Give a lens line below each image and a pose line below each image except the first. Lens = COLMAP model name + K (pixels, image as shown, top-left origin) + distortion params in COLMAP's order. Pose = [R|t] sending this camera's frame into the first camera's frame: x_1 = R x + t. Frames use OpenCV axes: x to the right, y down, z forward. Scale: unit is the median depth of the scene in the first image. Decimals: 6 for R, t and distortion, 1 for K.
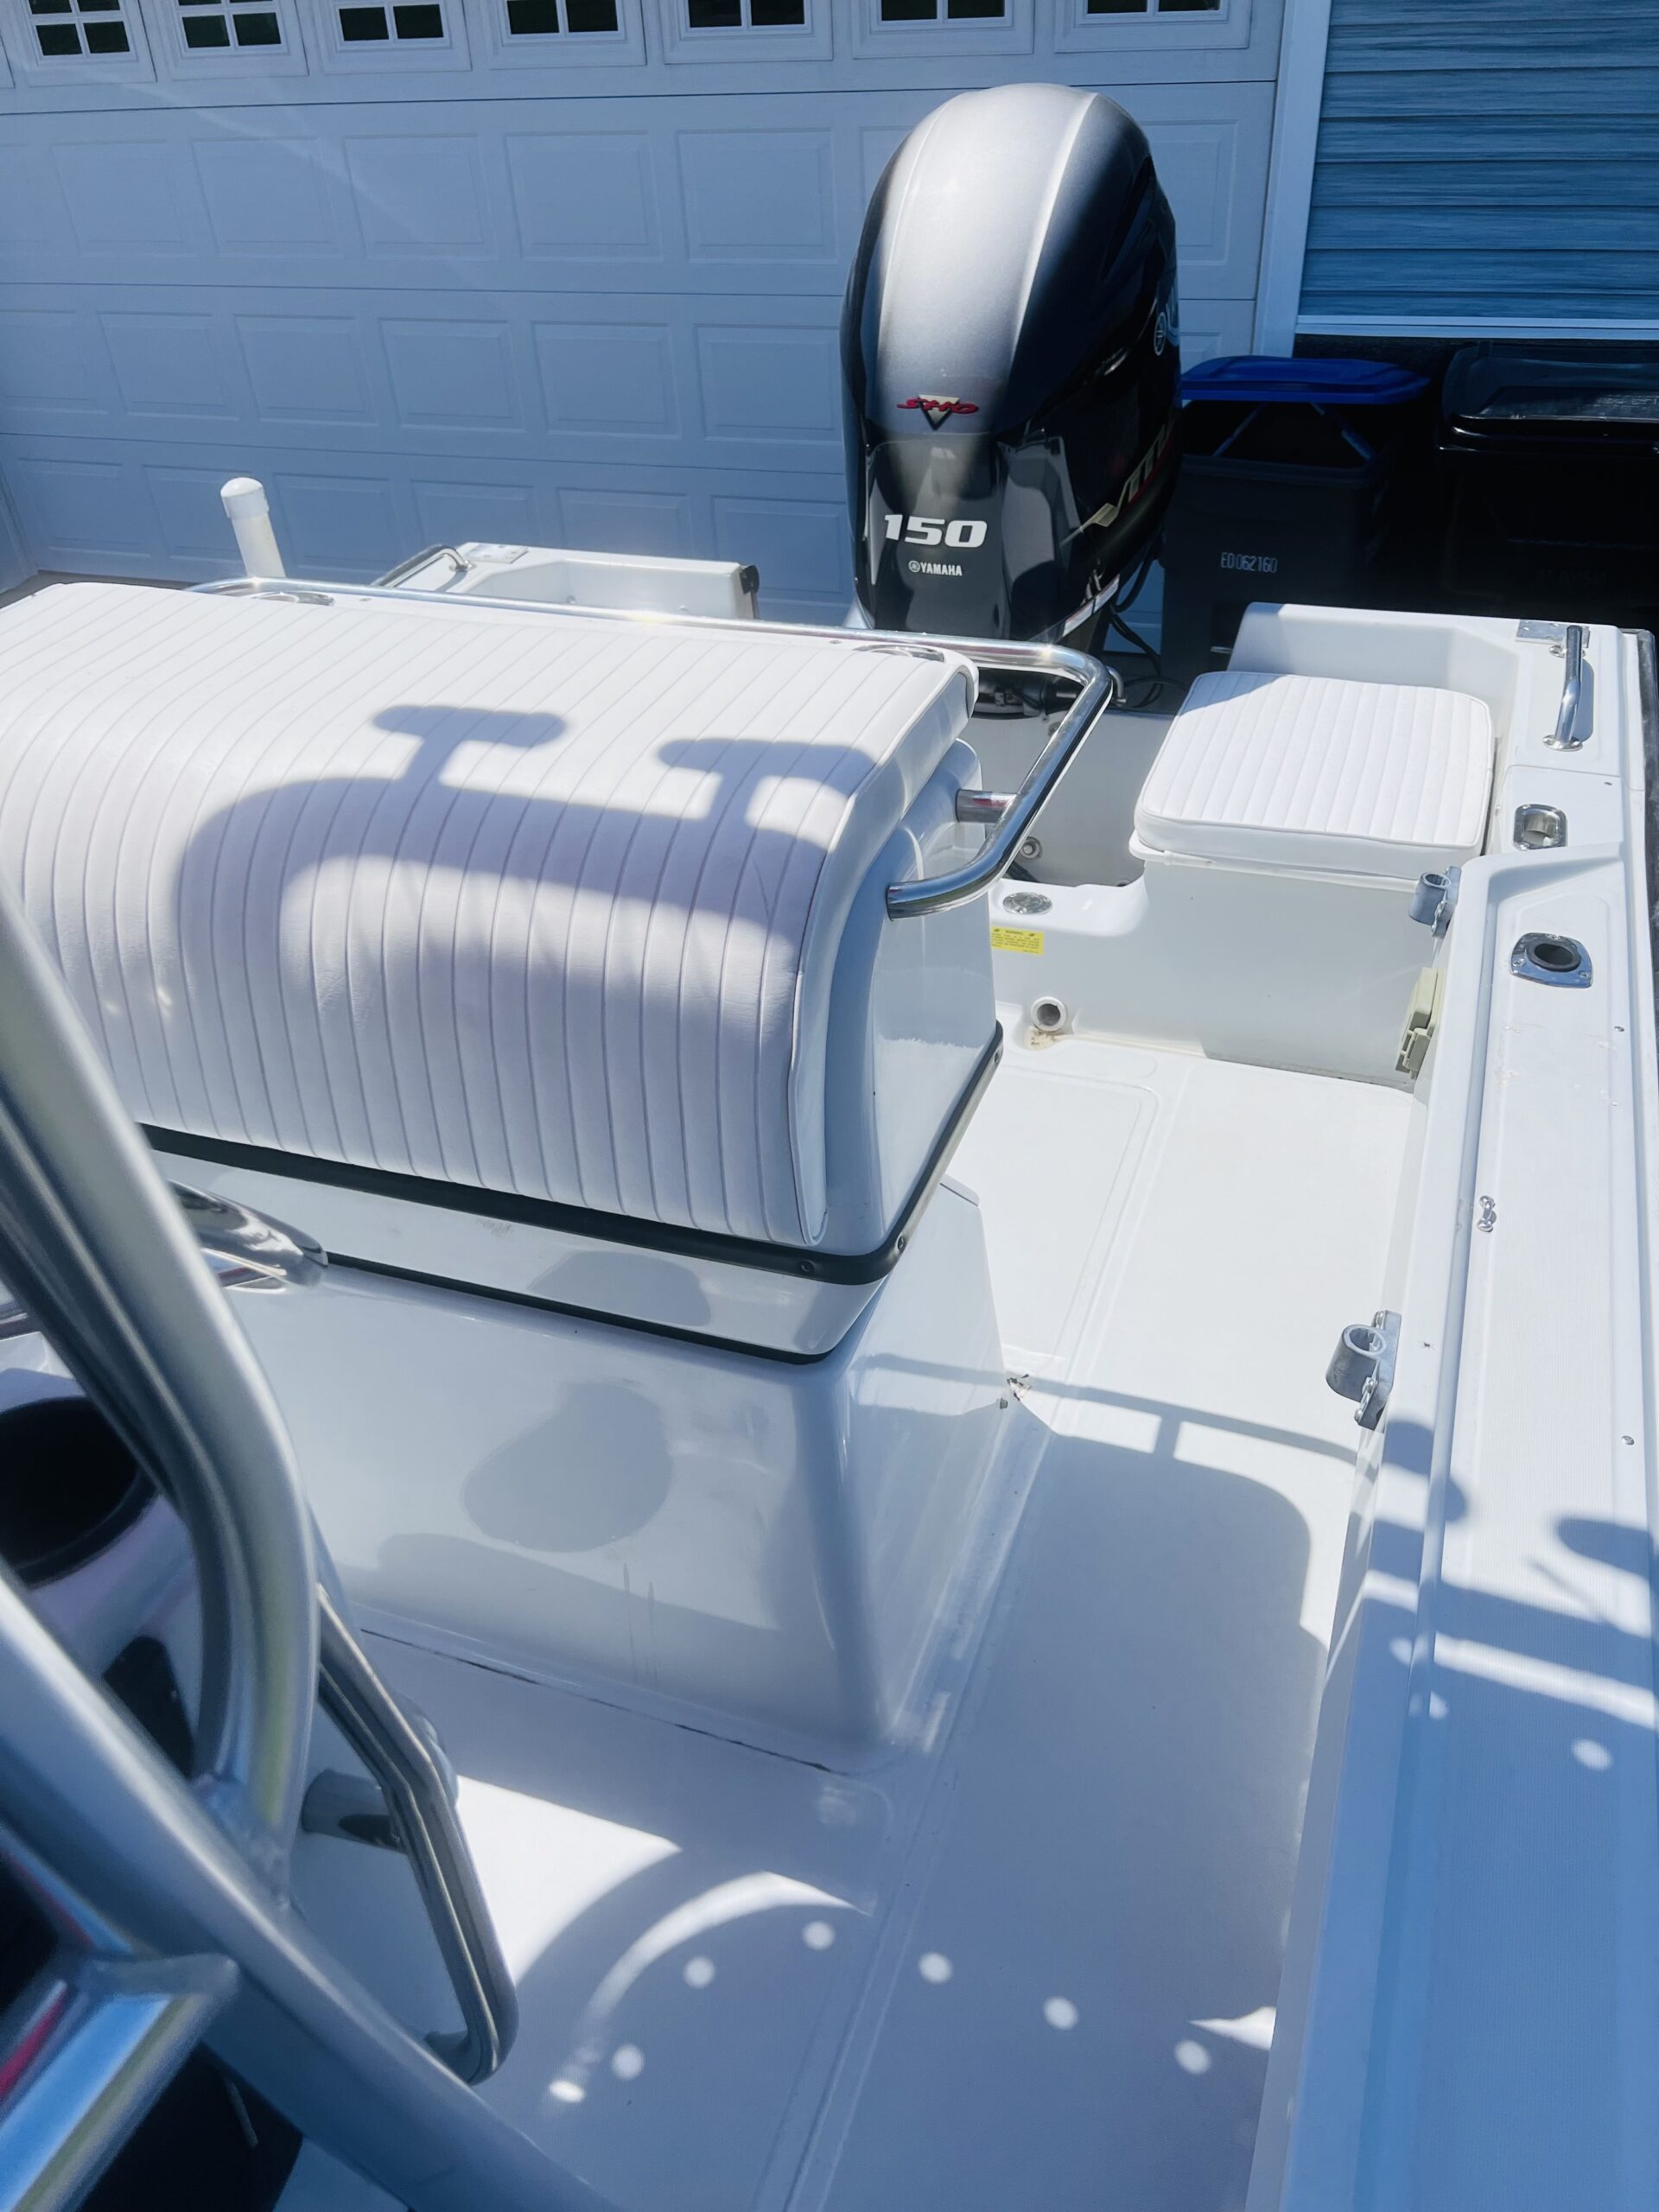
lens RADIAL K [[1710.2, 0, 829.5], [0, 1710.2, 1106.0], [0, 0, 1]] dist [0.031711, -0.043266]
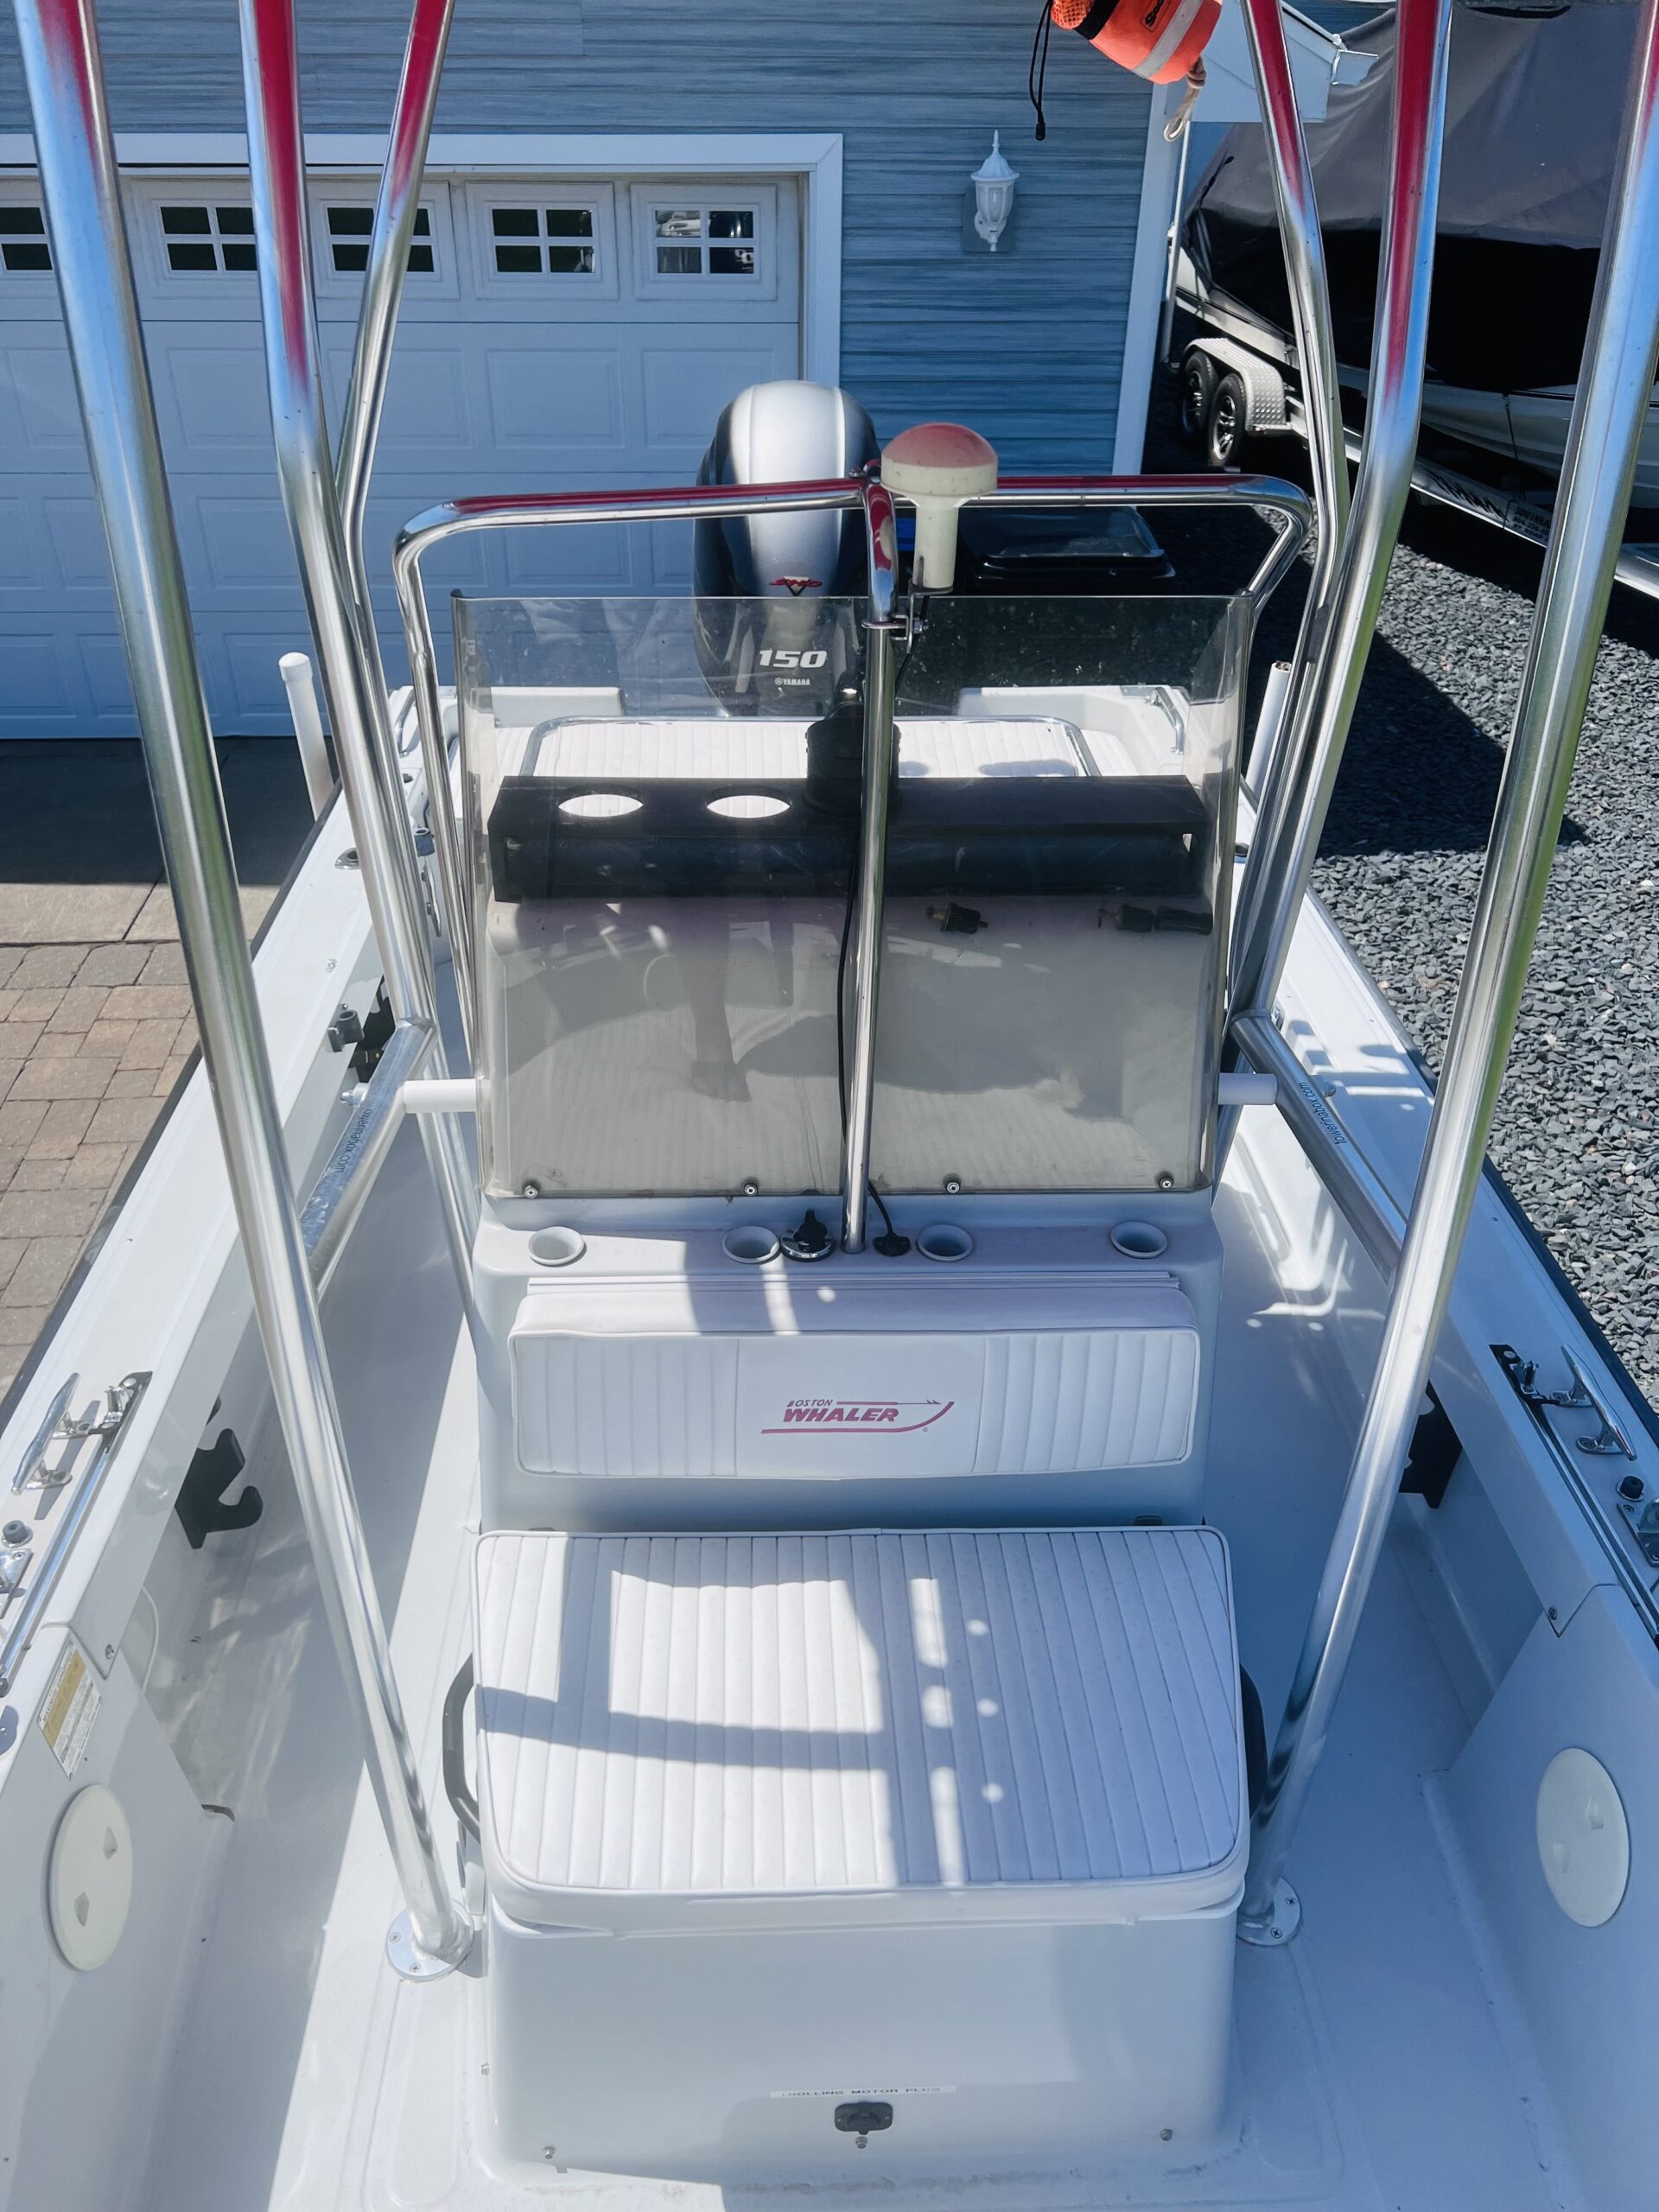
lens RADIAL K [[1668.8, 0, 829.5], [0, 1668.8, 1106.0], [0, 0, 1]] dist [0.012280, 0.008012]
pose [[0.926507, -0.160407, 0.340374, -0.479254], [0.174361, 0.984625, -0.010593, 0.093910], [-0.333441, 0.069163, 0.940231, -0.427494]]
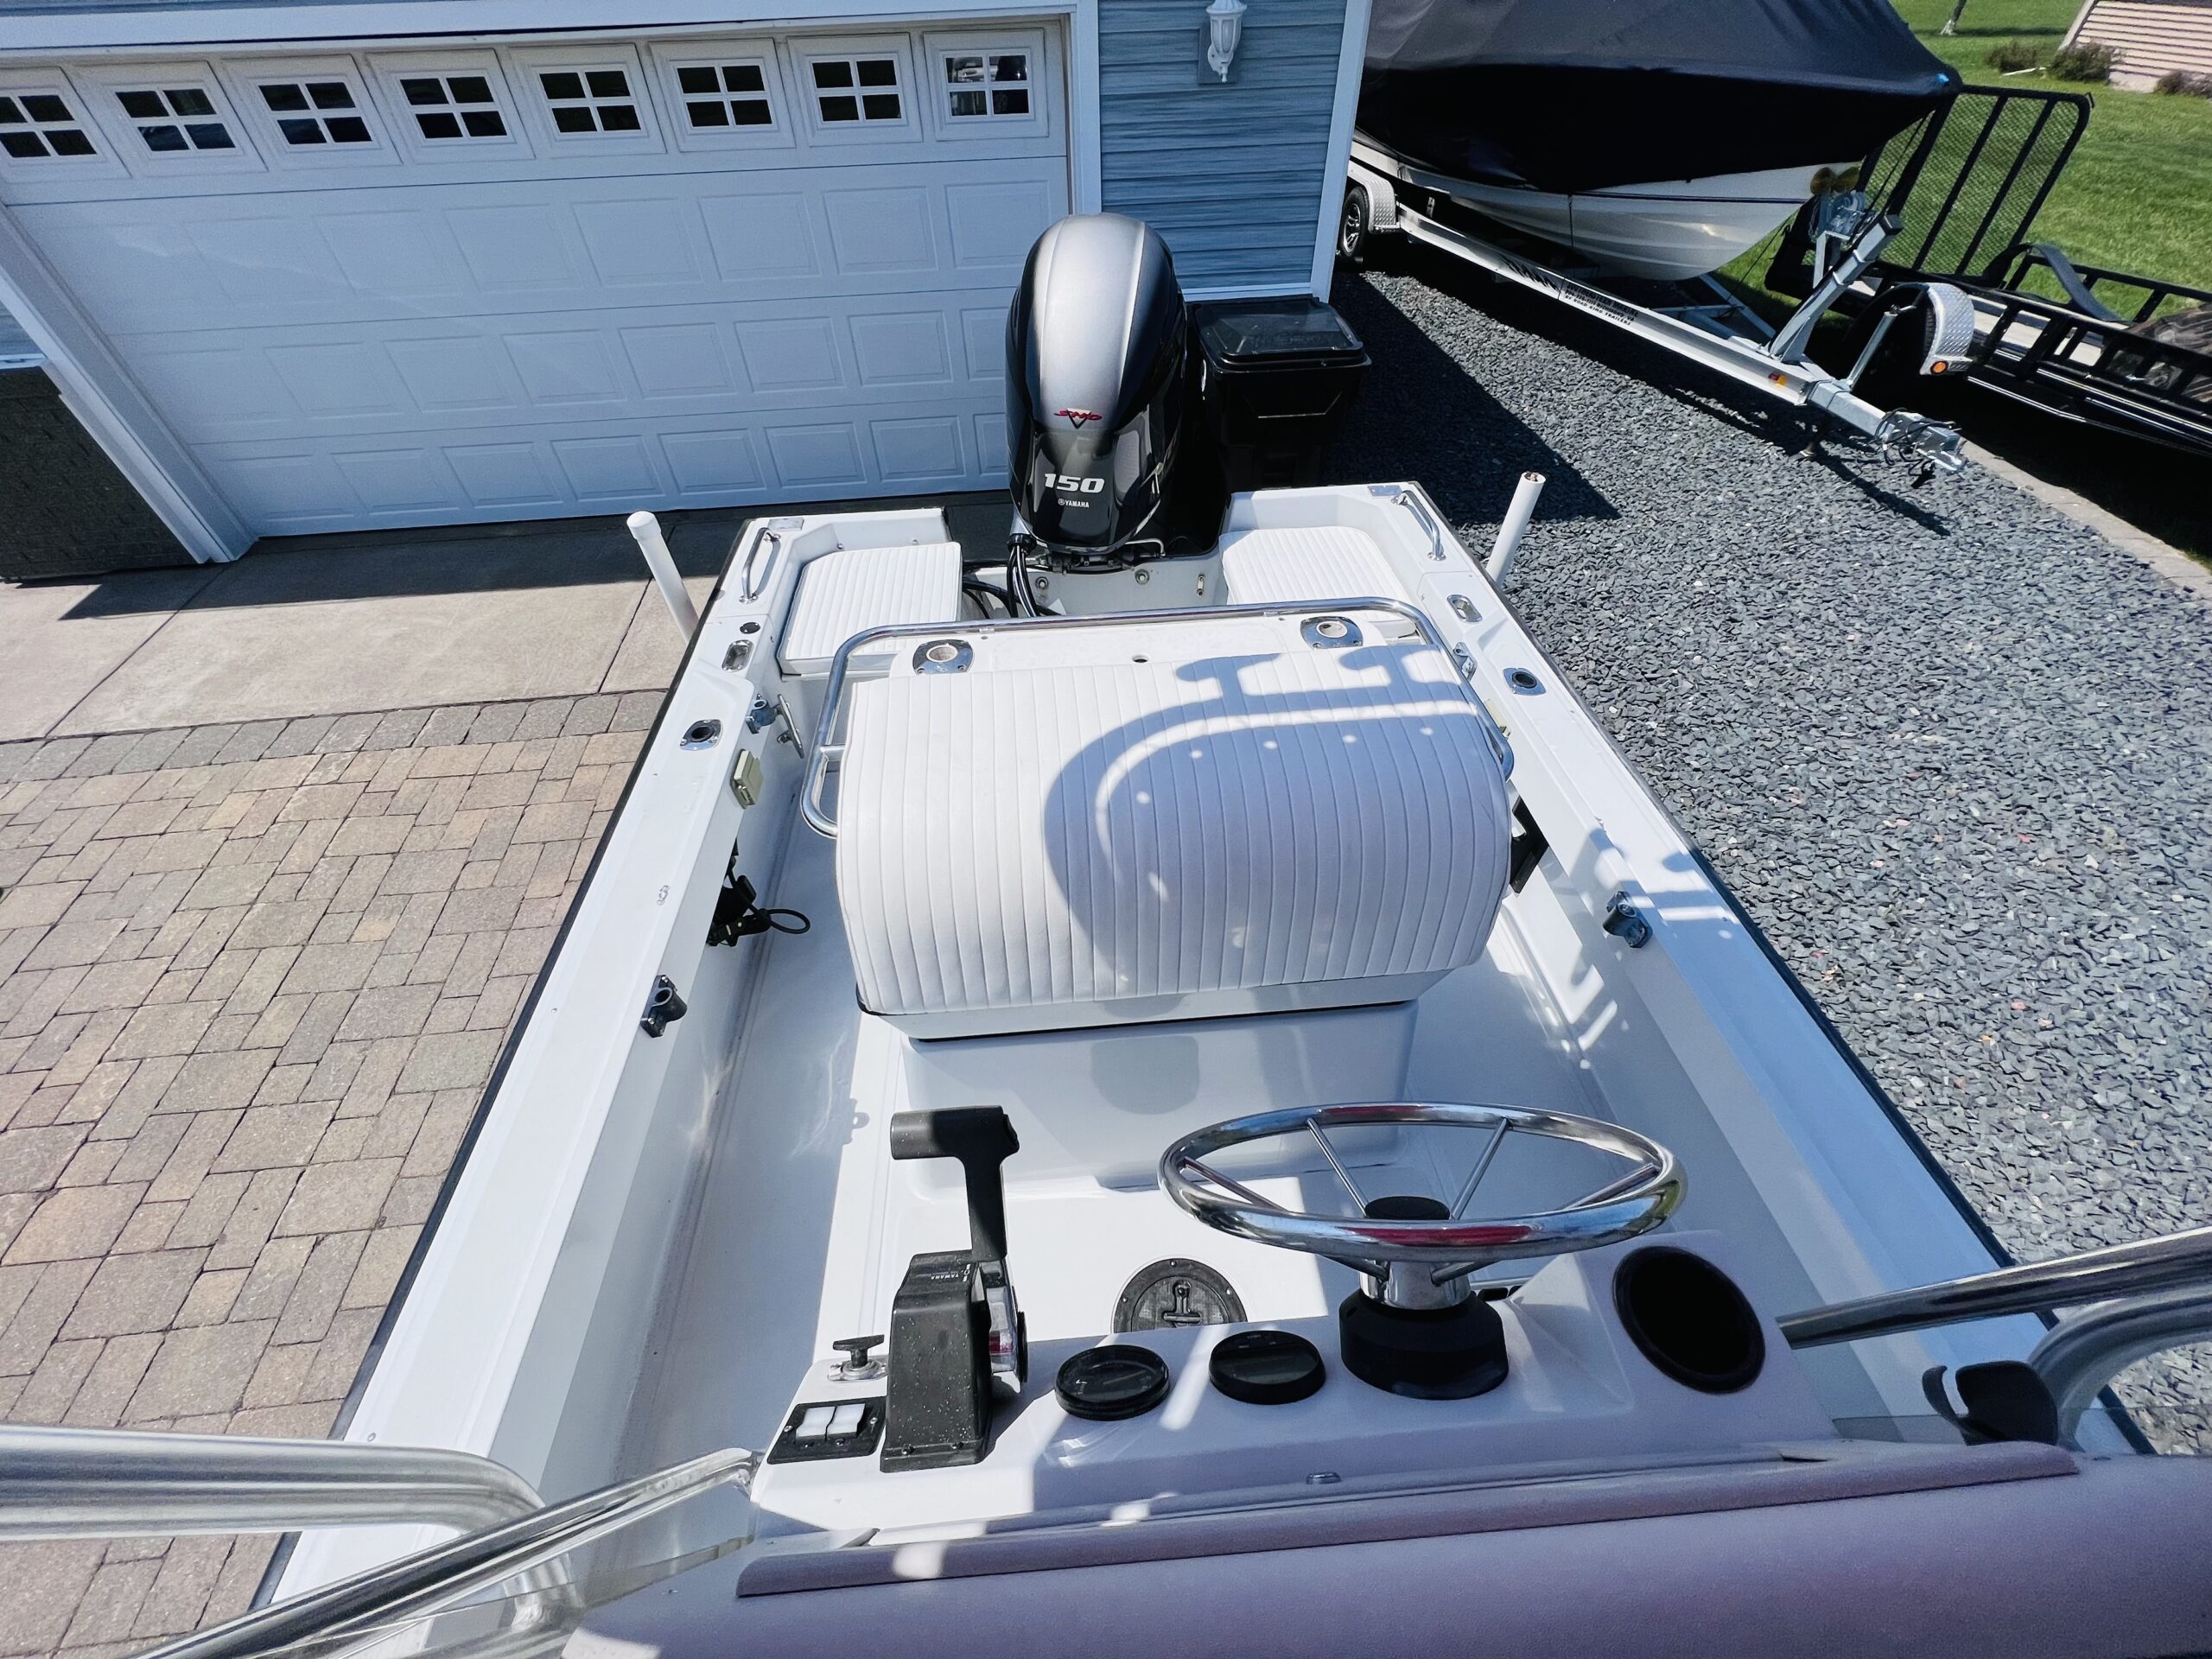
lens RADIAL K [[884.6, 0, 1106.0], [0, 884.6, 829.5], [0, 0, 1]] dist [0.000032, -0.000457]
pose [[0.912450, -0.273217, 0.304610, -0.291317], [0.221539, 0.955735, 0.193625, -0.158082], [-0.344028, -0.109190, 0.932589, 0.084435]]
